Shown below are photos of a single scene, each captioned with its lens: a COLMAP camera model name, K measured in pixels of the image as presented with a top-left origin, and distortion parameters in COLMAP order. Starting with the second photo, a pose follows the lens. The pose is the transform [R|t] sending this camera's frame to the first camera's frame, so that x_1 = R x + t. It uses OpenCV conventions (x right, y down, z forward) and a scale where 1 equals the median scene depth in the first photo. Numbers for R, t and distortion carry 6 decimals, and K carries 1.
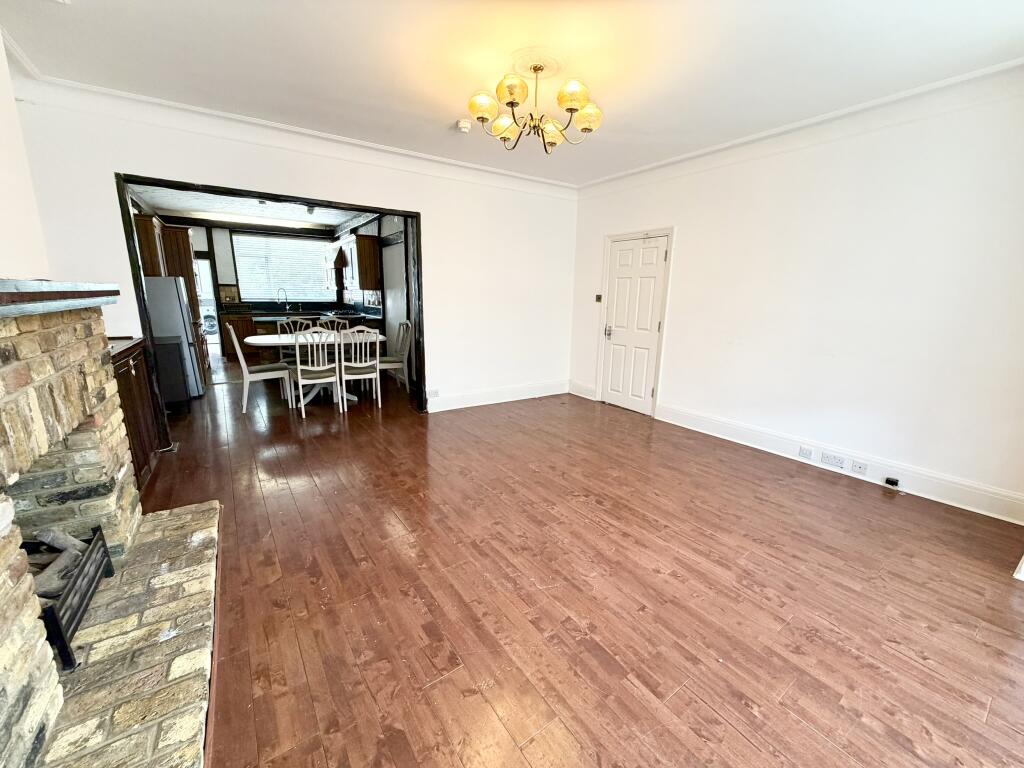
lens RADIAL K [[409.8, 0, 512.0], [0, 409.8, 384.0], [0, 0, 1]] dist [0.000291, -0.000129]
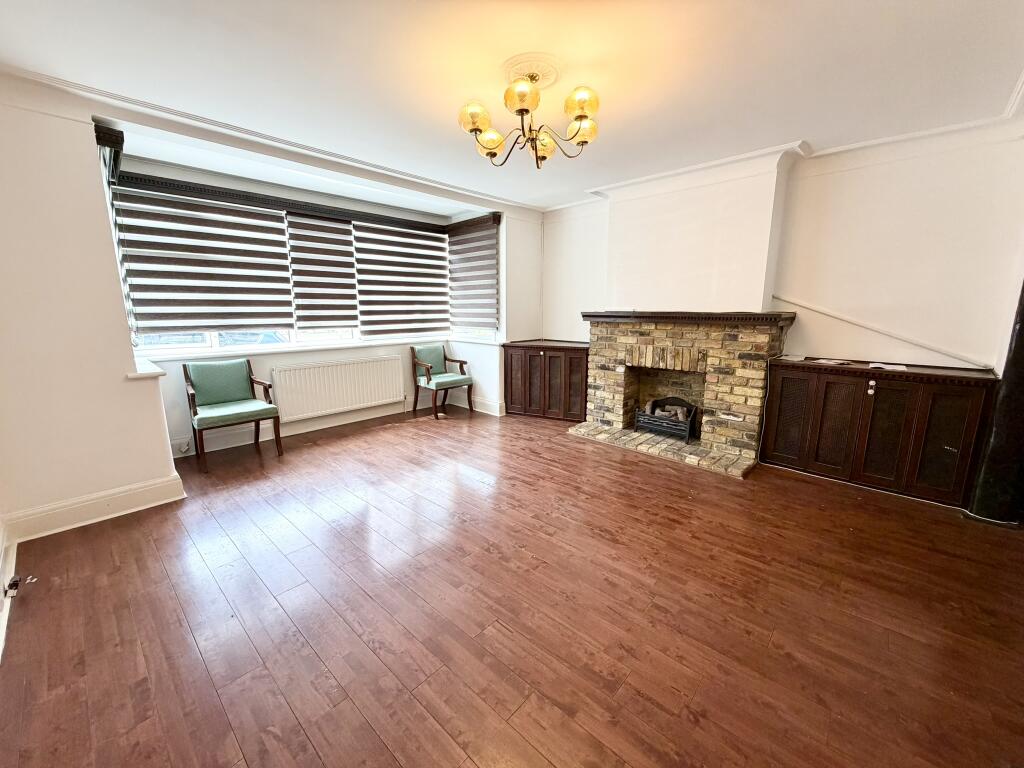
lens RADIAL K [[409.8, 0, 512.0], [0, 409.8, 384.0], [0, 0, 1]] dist [0.000291, -0.000129]
pose [[-0.976313, 0.023173, -0.215121, 0.356944], [-0.063075, 0.920579, 0.385429, -0.543464], [0.206967, 0.389868, -0.897311, 2.330373]]
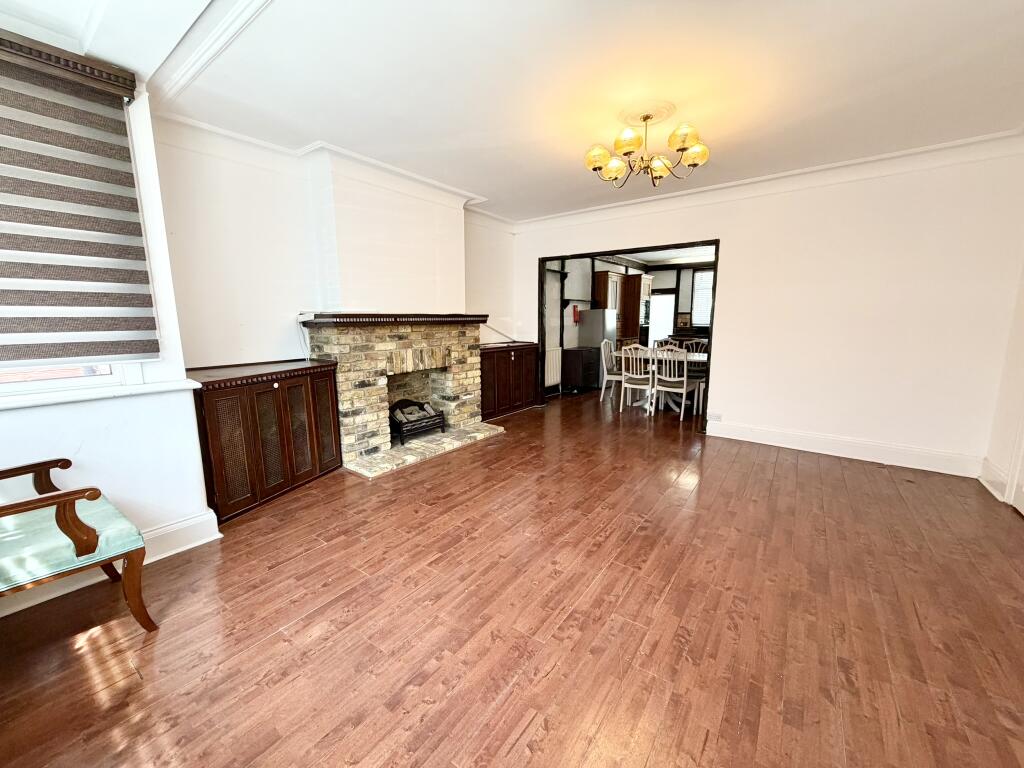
lens RADIAL K [[409.8, 0, 512.0], [0, 409.8, 384.0], [0, 0, 1]] dist [0.000291, -0.000129]
pose [[0.330326, 0.135410, -0.934103, 1.226709], [-0.196245, 0.977881, 0.072358, -0.065223], [0.923240, 0.159412, 0.349593, 0.418732]]
